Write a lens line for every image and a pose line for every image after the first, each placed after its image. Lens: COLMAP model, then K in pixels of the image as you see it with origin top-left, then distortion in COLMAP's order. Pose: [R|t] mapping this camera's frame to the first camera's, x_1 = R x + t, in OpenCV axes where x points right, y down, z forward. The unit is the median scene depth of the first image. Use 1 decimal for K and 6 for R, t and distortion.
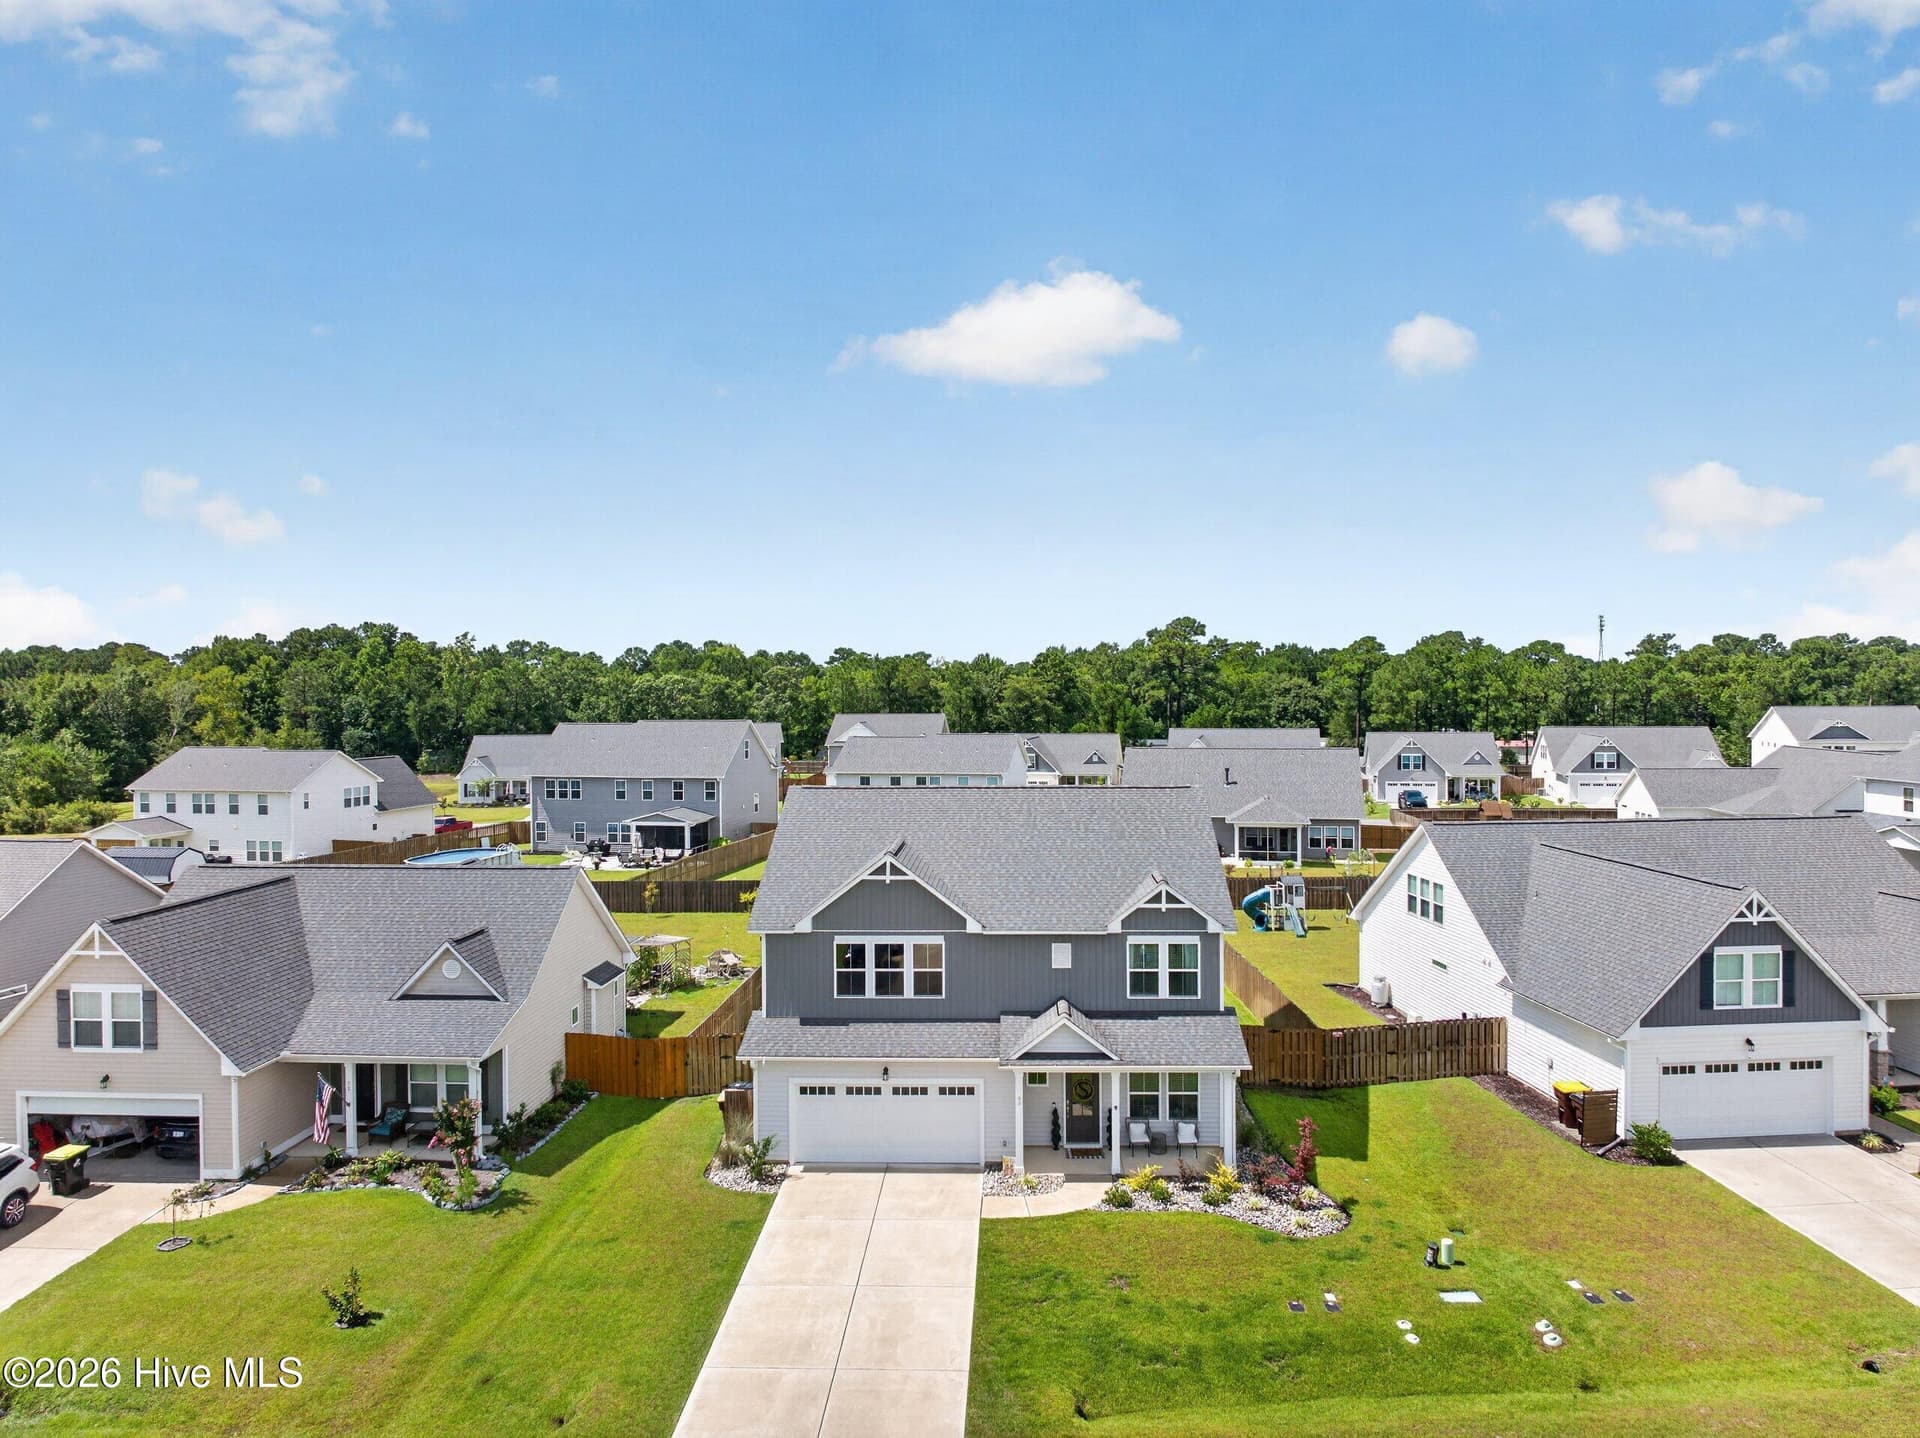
lens RADIAL K [[1288.4, 0, 952.6], [0, 1288.4, 701.1], [0, 0, 1]] dist [0.002132, -0.000752]
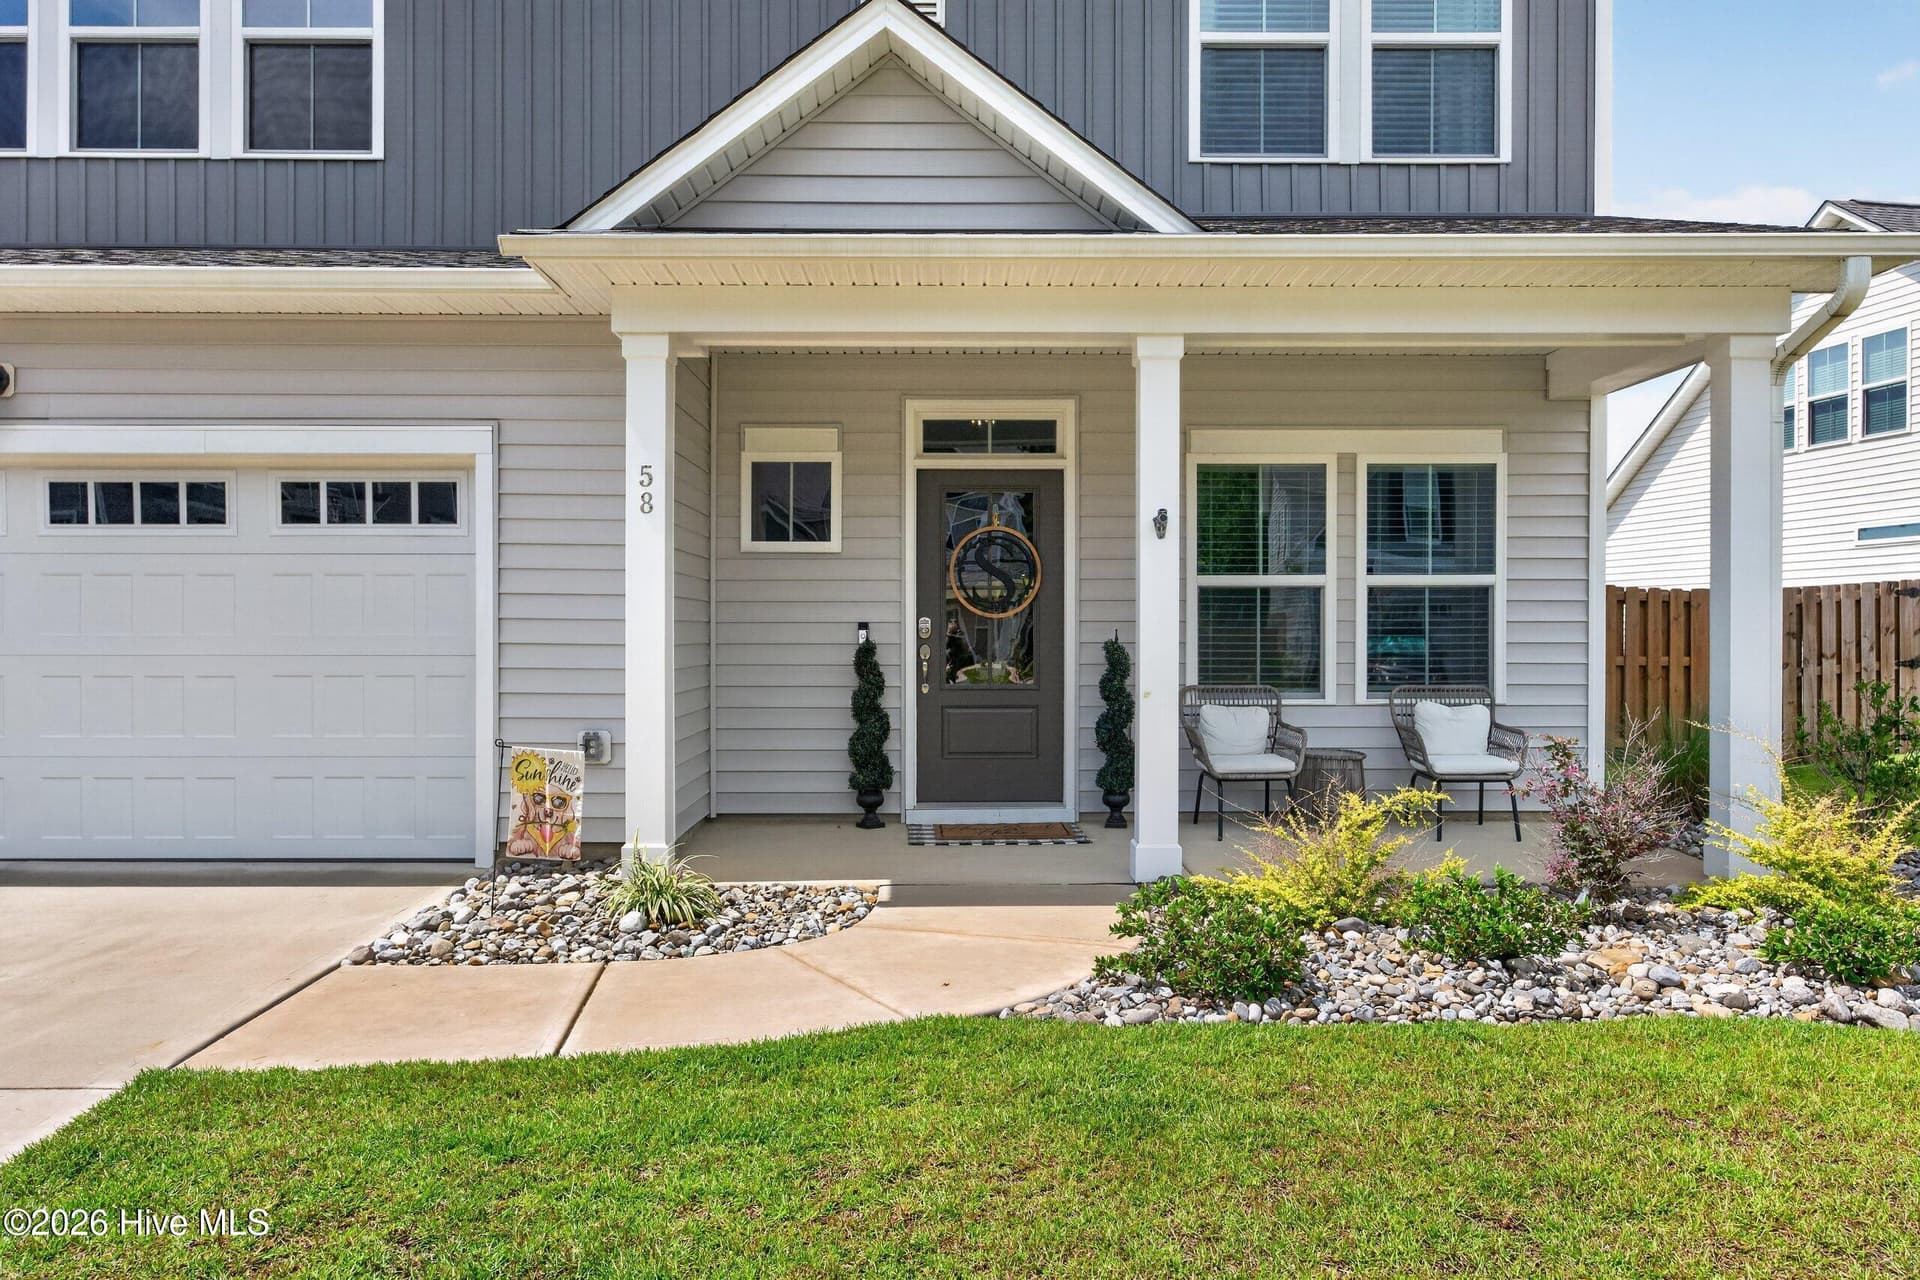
lens RADIAL K [[1391.9, 0, 944.1], [0, 1391.9, 624.0], [0, 0, 1]] dist [-0.008138, 0.012910]
pose [[0.999239, 0.006448, 0.038460, 0.083382], [-0.006302, 0.999973, -0.003902, 0.313480], [-0.038484, 0.003657, 0.999253, 0.757367]]
